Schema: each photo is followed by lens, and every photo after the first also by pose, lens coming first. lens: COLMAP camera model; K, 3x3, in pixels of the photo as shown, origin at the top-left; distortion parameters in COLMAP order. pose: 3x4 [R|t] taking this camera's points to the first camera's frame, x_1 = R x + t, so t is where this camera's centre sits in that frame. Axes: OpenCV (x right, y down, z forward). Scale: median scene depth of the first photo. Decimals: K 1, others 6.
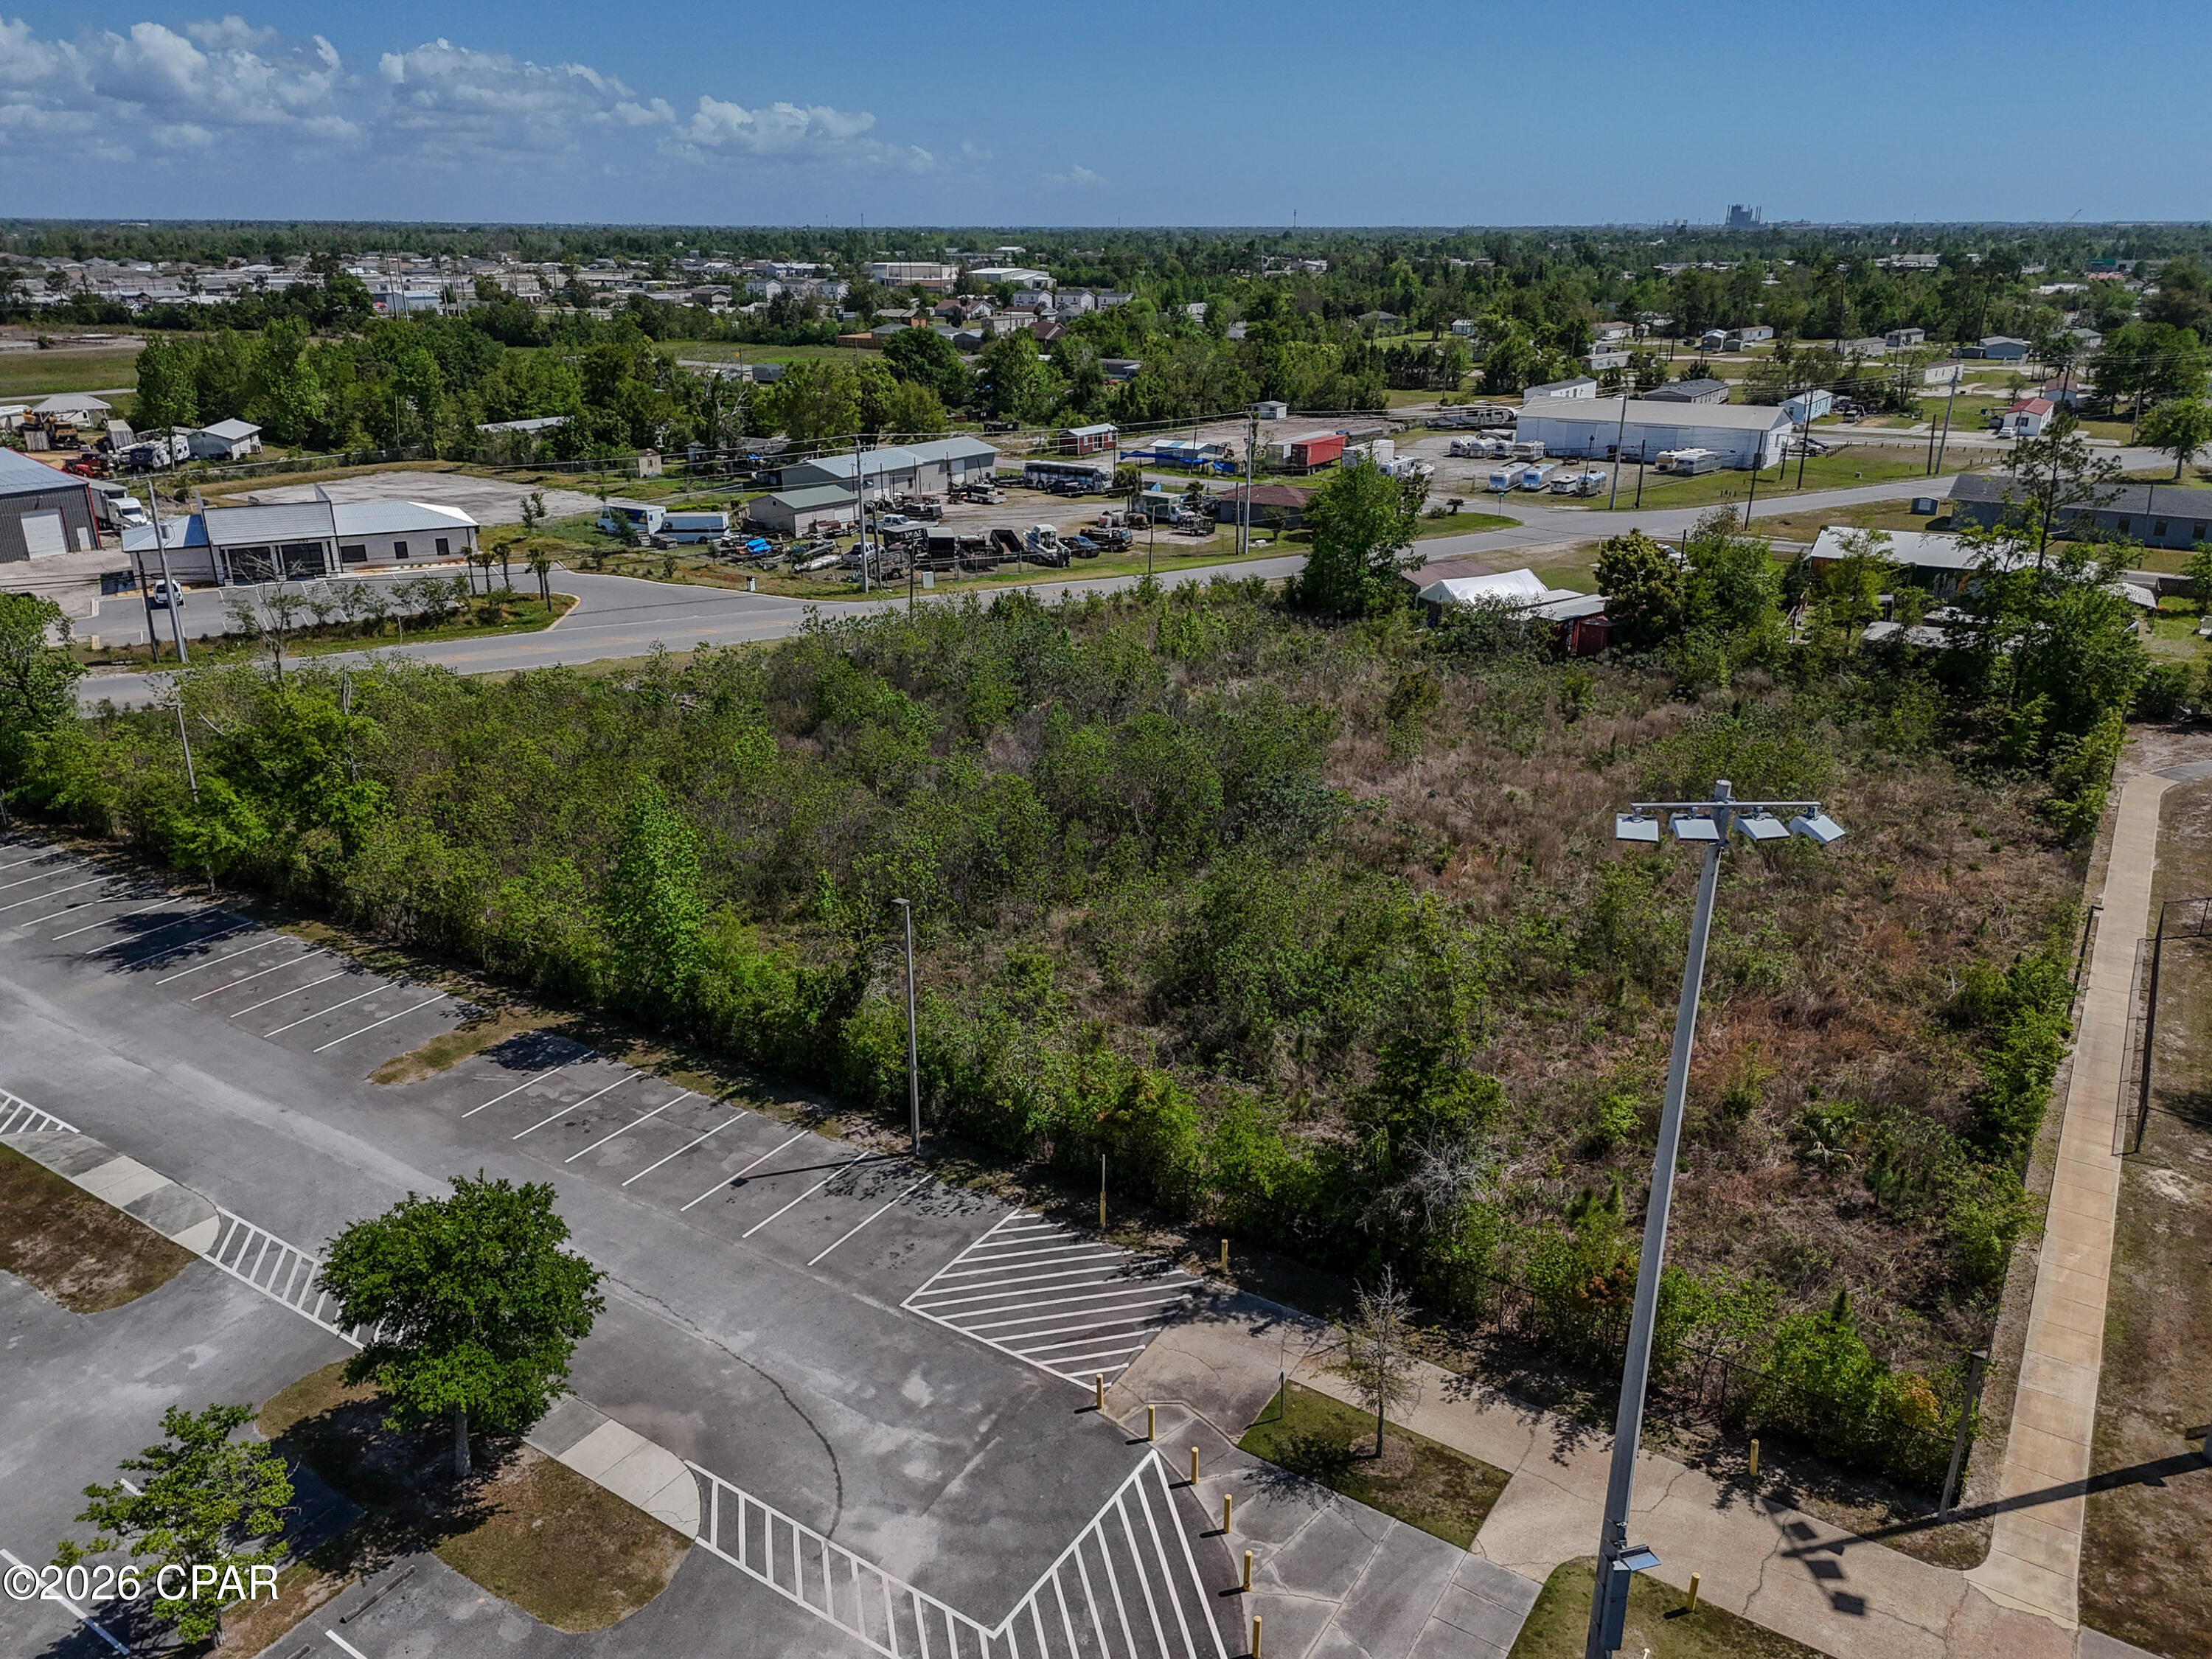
lens RADIAL K [[1618.3, 0, 1106.2], [0, 1618.3, 828.5], [0, 0, 1]] dist [0.052909, -0.035530]
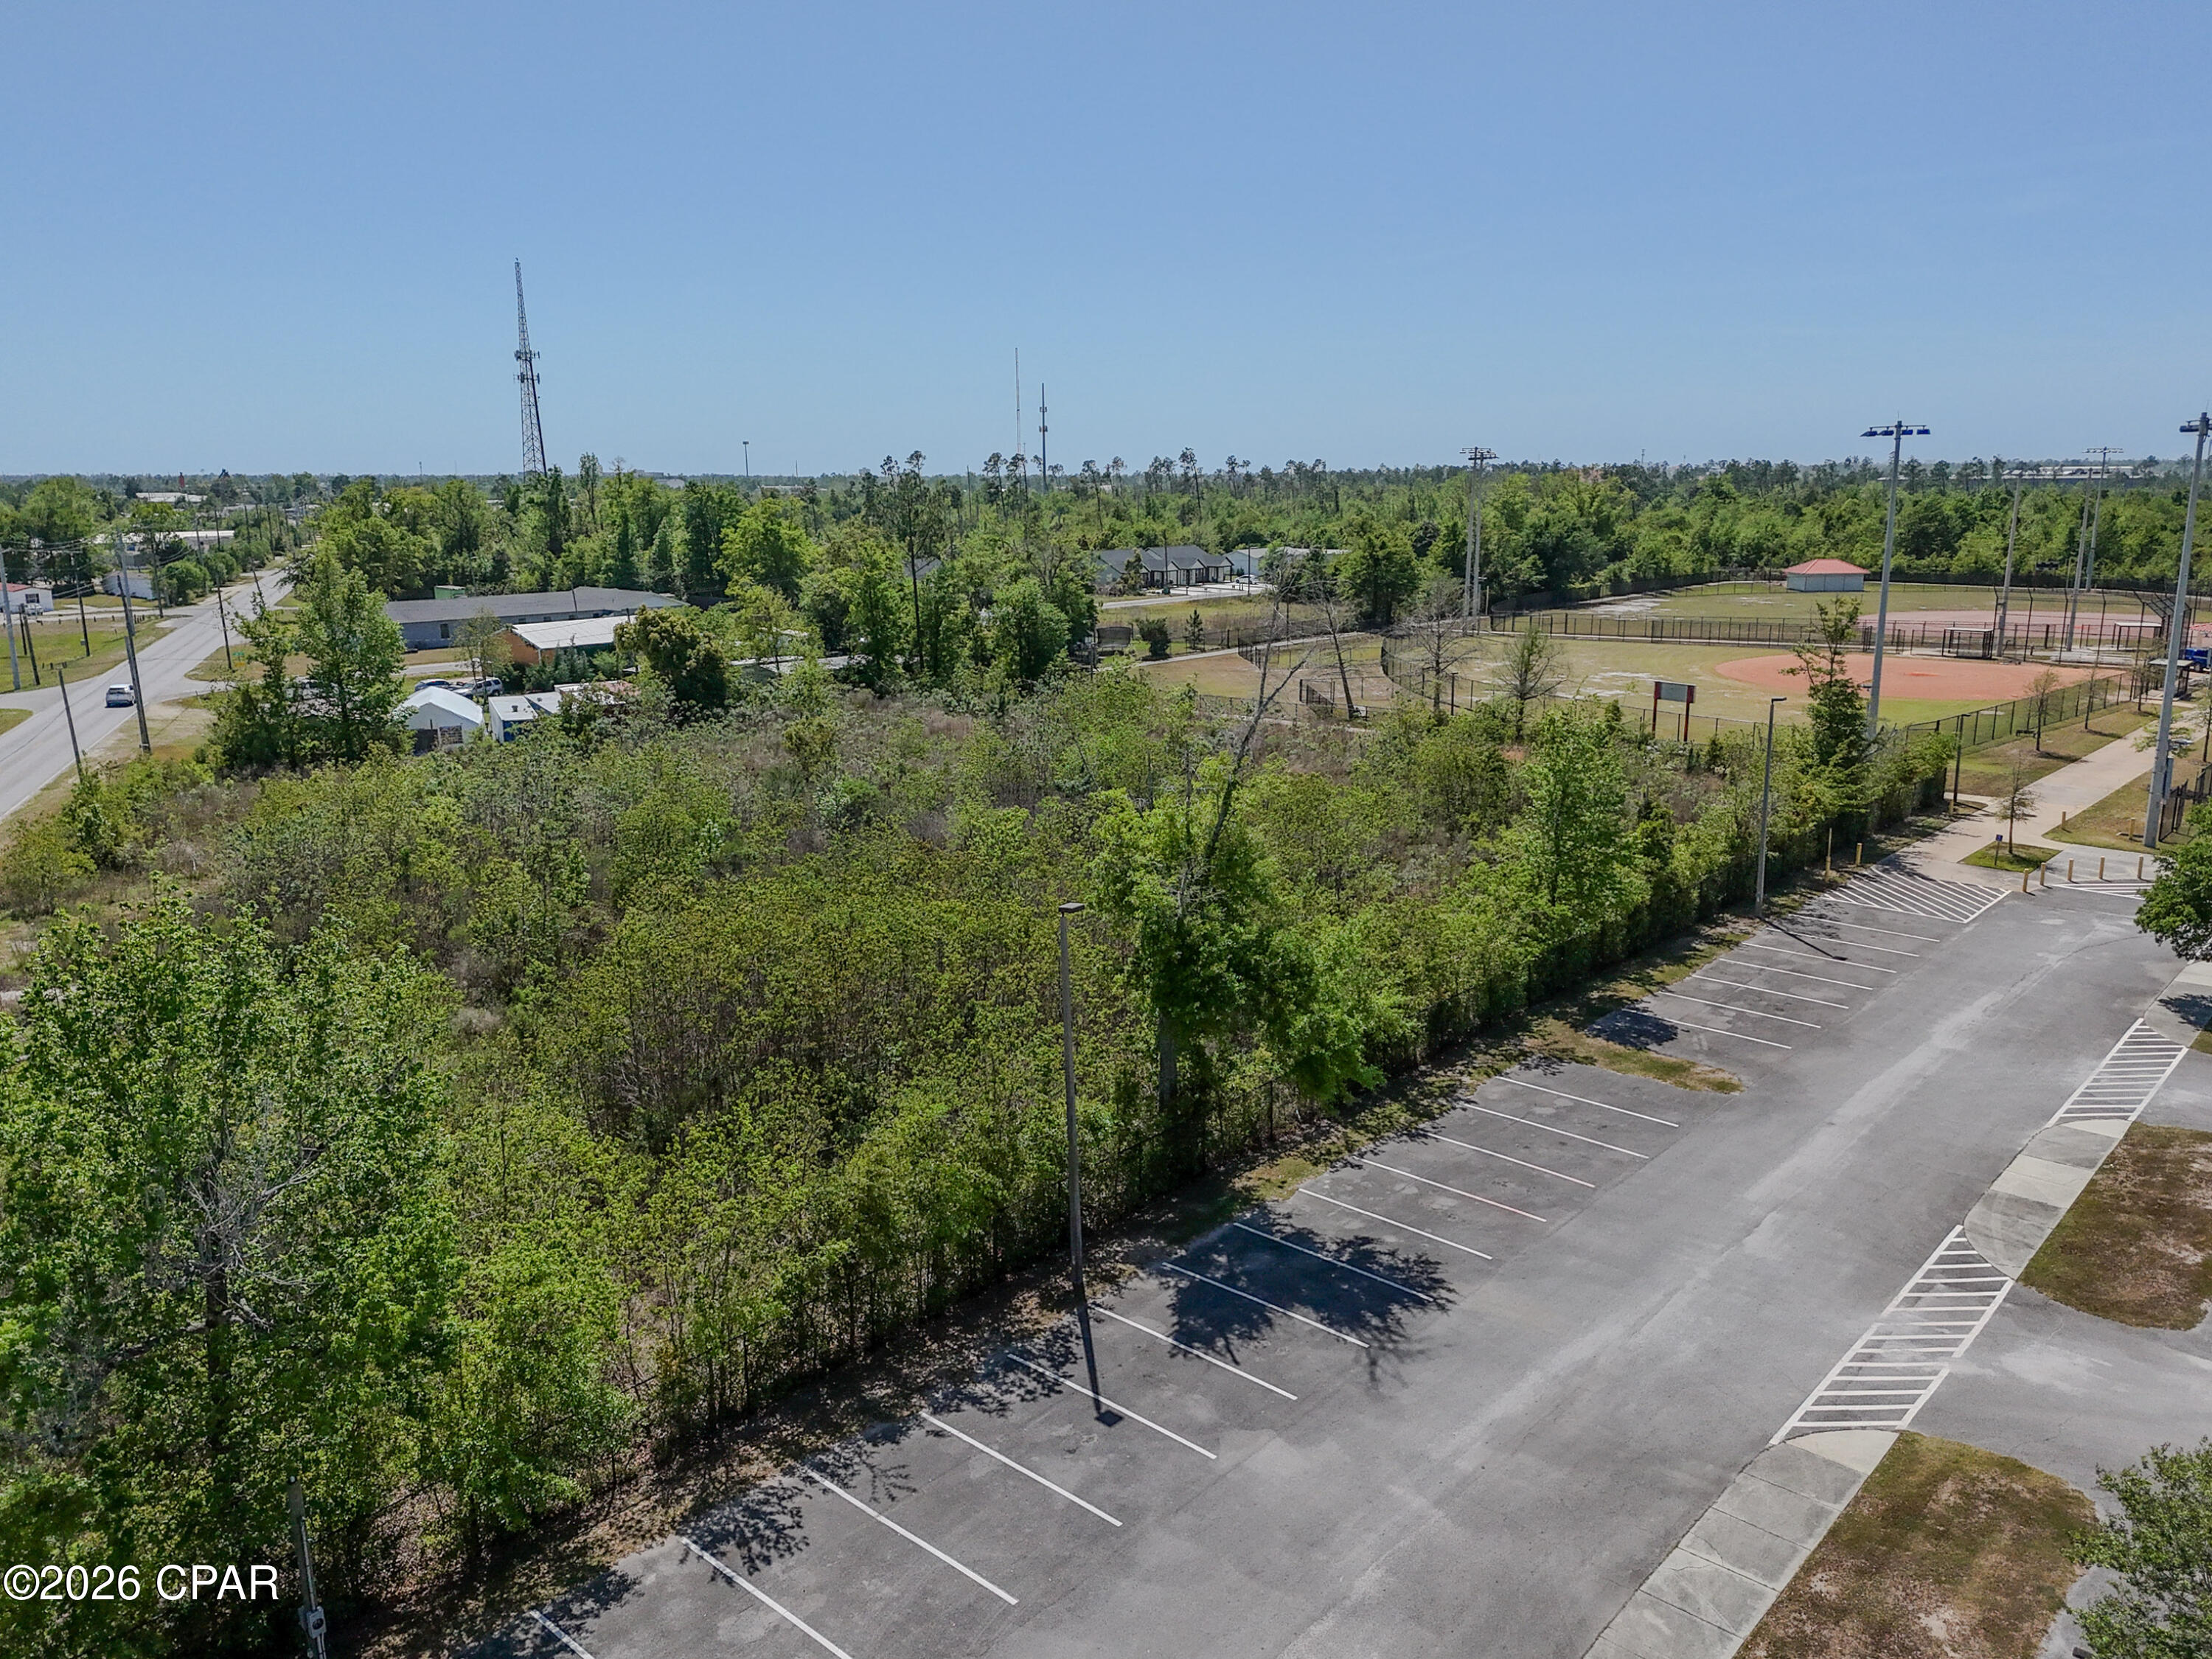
lens RADIAL K [[1618.3, 0, 1103.2], [0, 1618.3, 826.7], [0, 0, 1]] dist [0.052909, -0.035530]
pose [[0.162642, -0.214536, 0.963079, -1.200768], [0.355897, 0.923124, 0.145533, -0.191610], [-0.920263, 0.319088, 0.226491, 1.010967]]
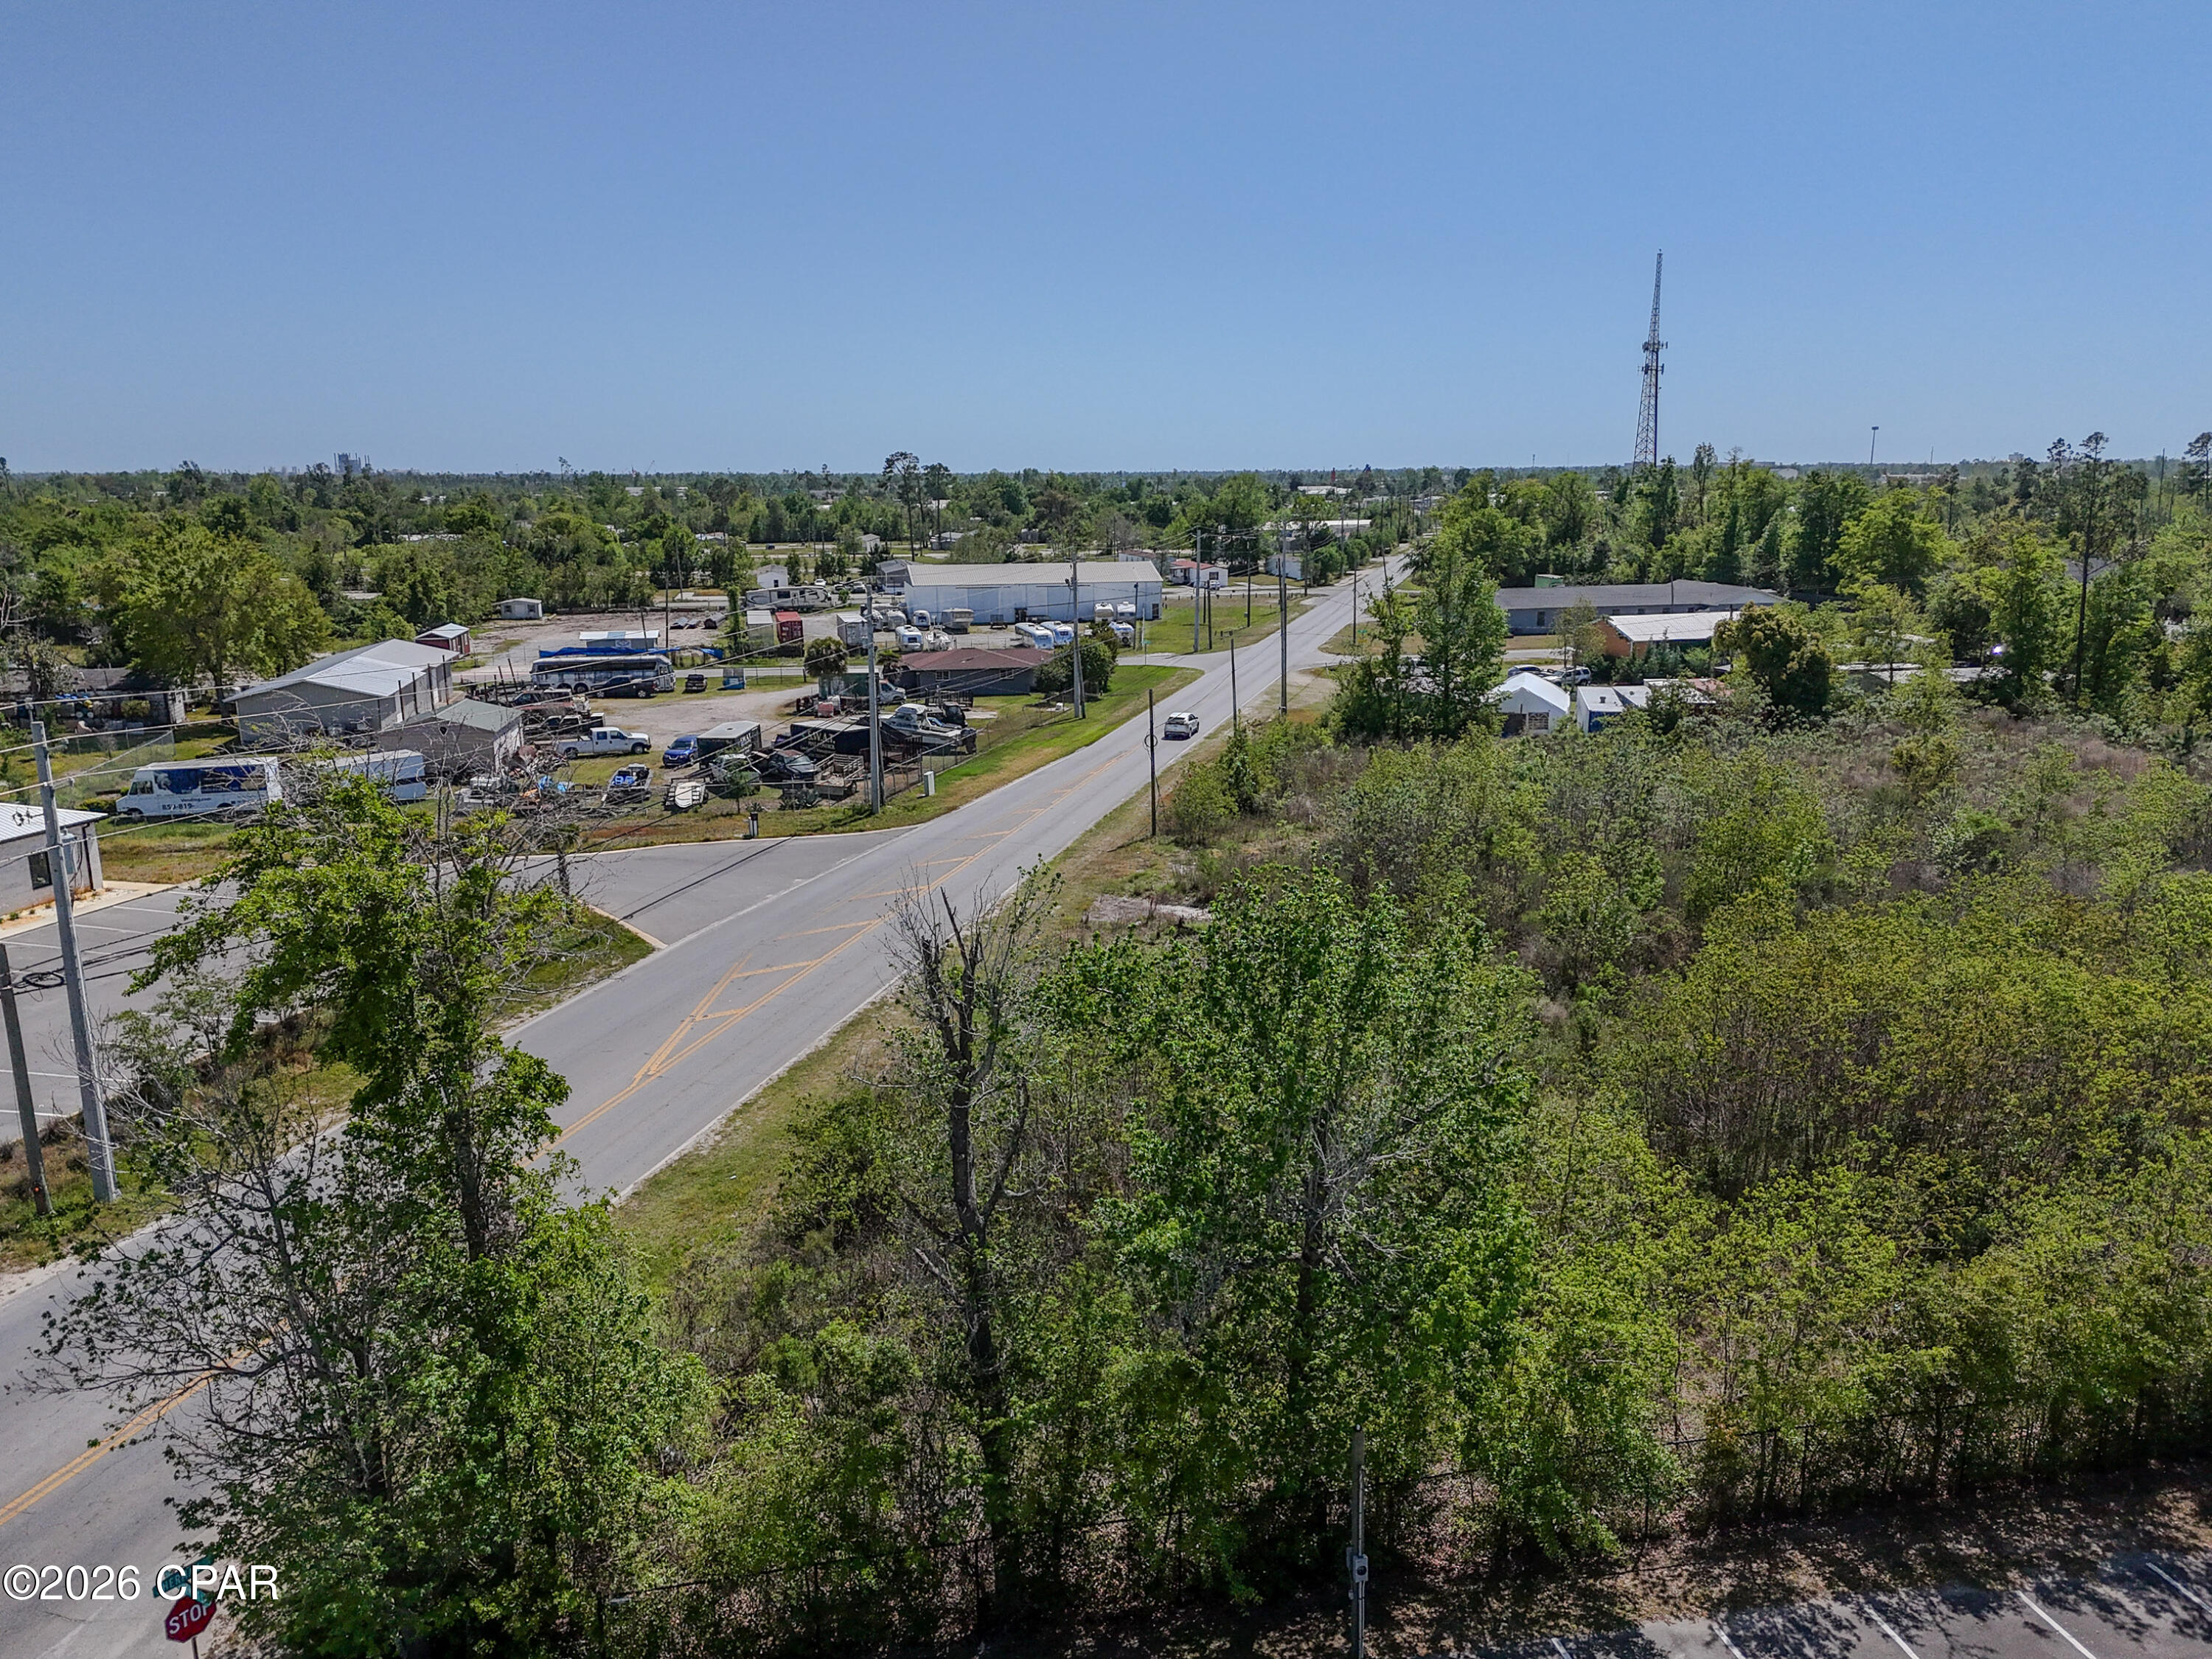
lens RADIAL K [[1618.3, 0, 1109.9], [0, 1618.3, 826.2], [0, 0, 1]] dist [0.052909, -0.035530]
pose [[0.716432, -0.158933, 0.679313, -1.187499], [0.258740, 0.964796, -0.047152, -0.202480], [-0.647904, 0.209547, 0.732333, 1.035511]]
